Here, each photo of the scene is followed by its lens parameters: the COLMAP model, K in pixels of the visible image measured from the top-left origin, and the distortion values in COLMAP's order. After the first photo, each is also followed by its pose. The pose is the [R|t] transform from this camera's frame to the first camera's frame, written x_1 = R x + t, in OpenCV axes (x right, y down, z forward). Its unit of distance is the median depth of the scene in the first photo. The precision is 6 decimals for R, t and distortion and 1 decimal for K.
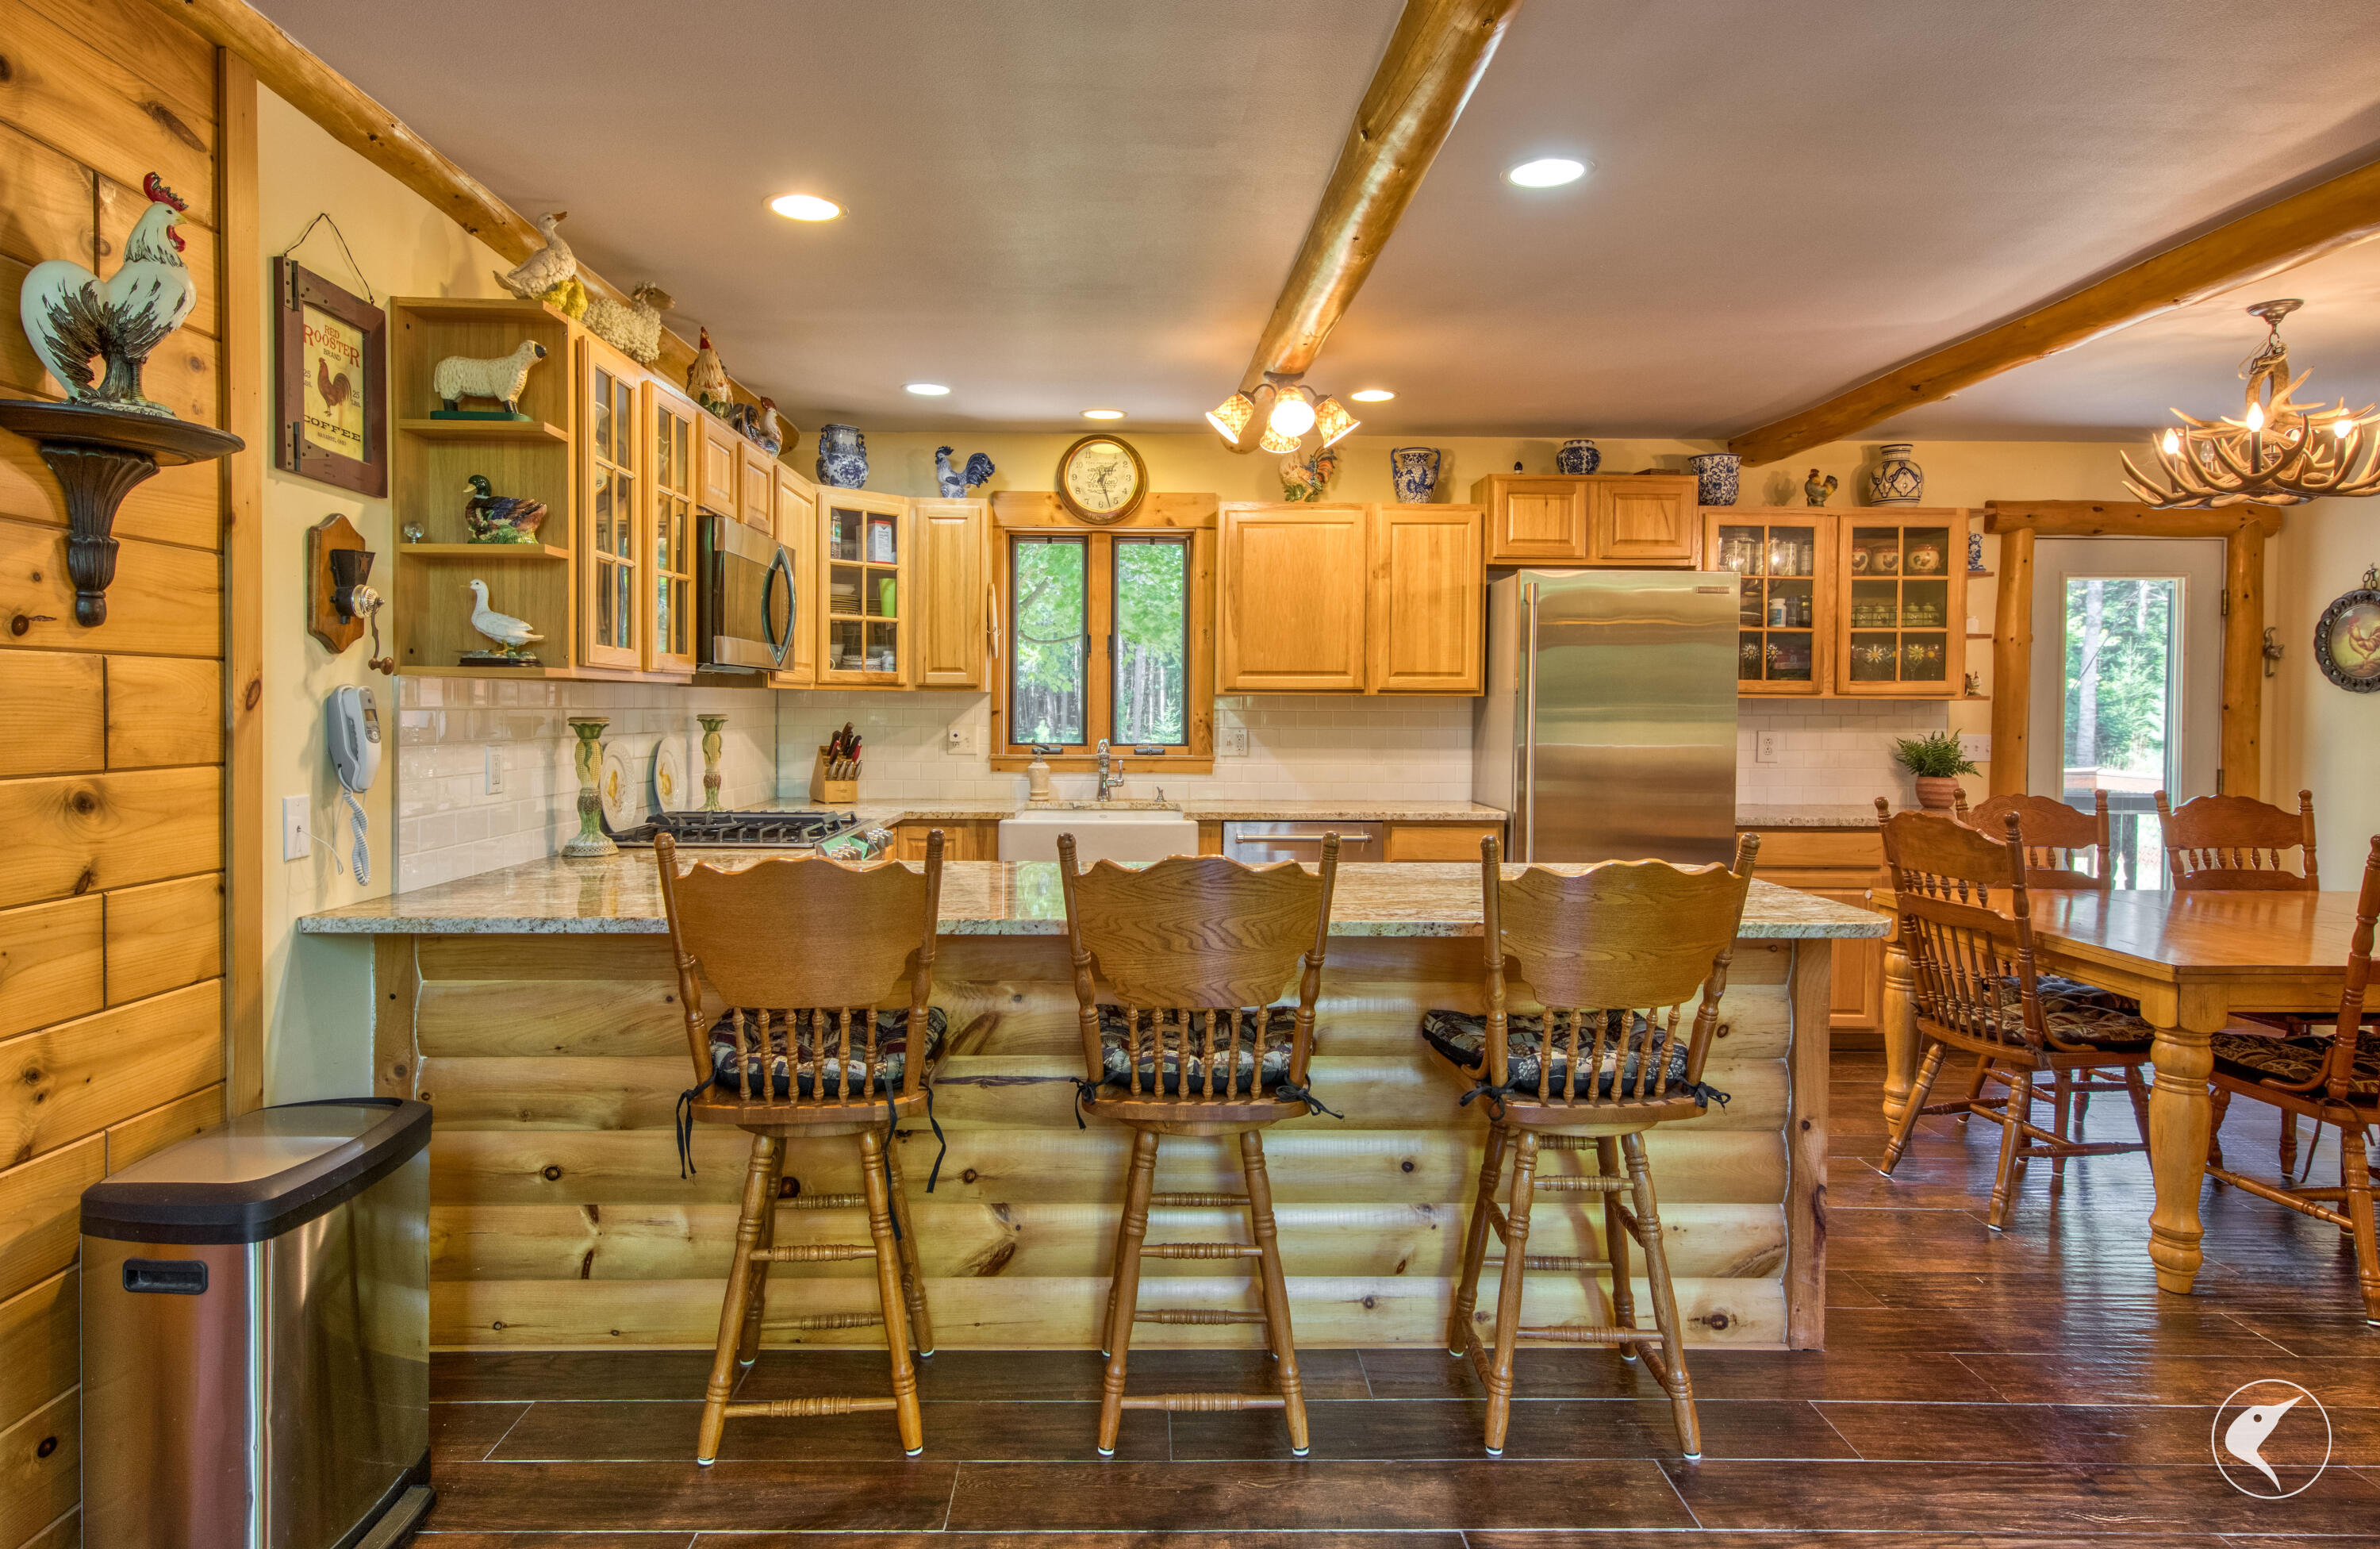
lens RADIAL K [[1354.5, 0, 1183.1], [0, 1354.5, 735.0], [0, 0, 1]] dist [0.032518, 0.002495]
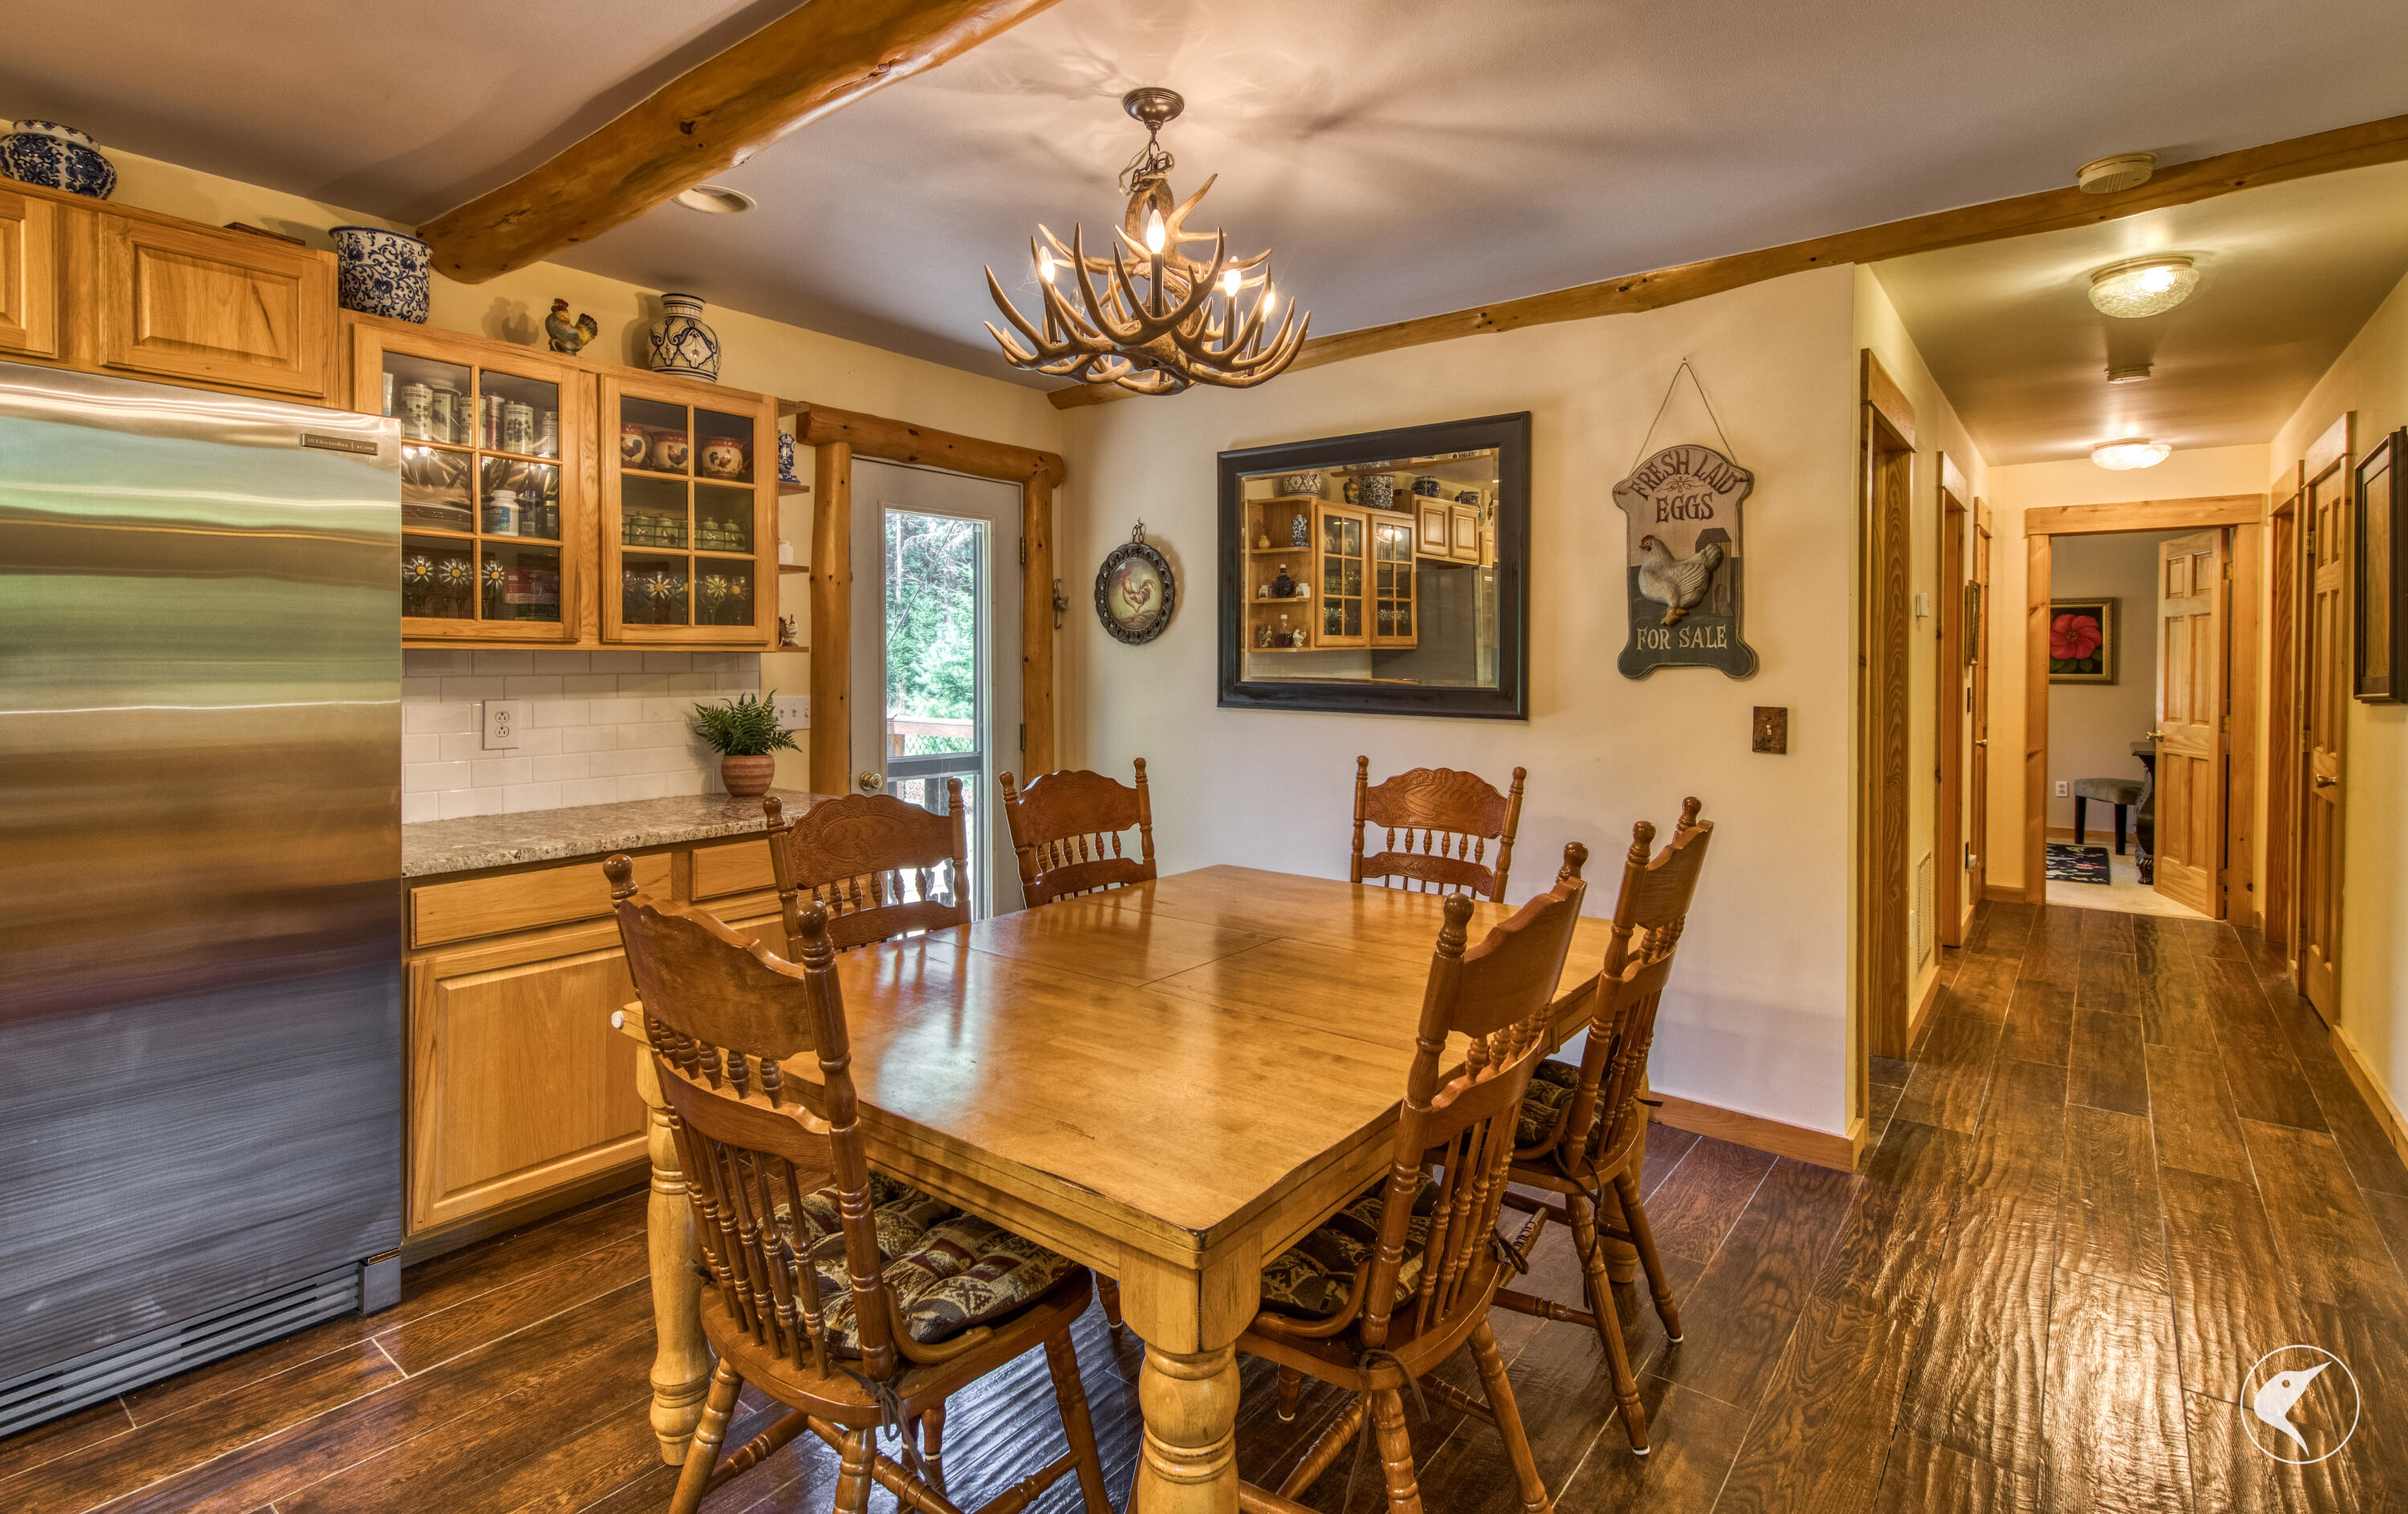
lens RADIAL K [[1139.9, 0, 1206.8], [0, 1139.9, 678.2], [0, 0, 1]] dist [-0.000515, -0.000402]
pose [[0.642216, -0.017136, 0.766332, 0.240677], [0.018561, 0.999805, 0.006801, -0.011134], [-0.766299, 0.009856, 0.642409, 0.415731]]
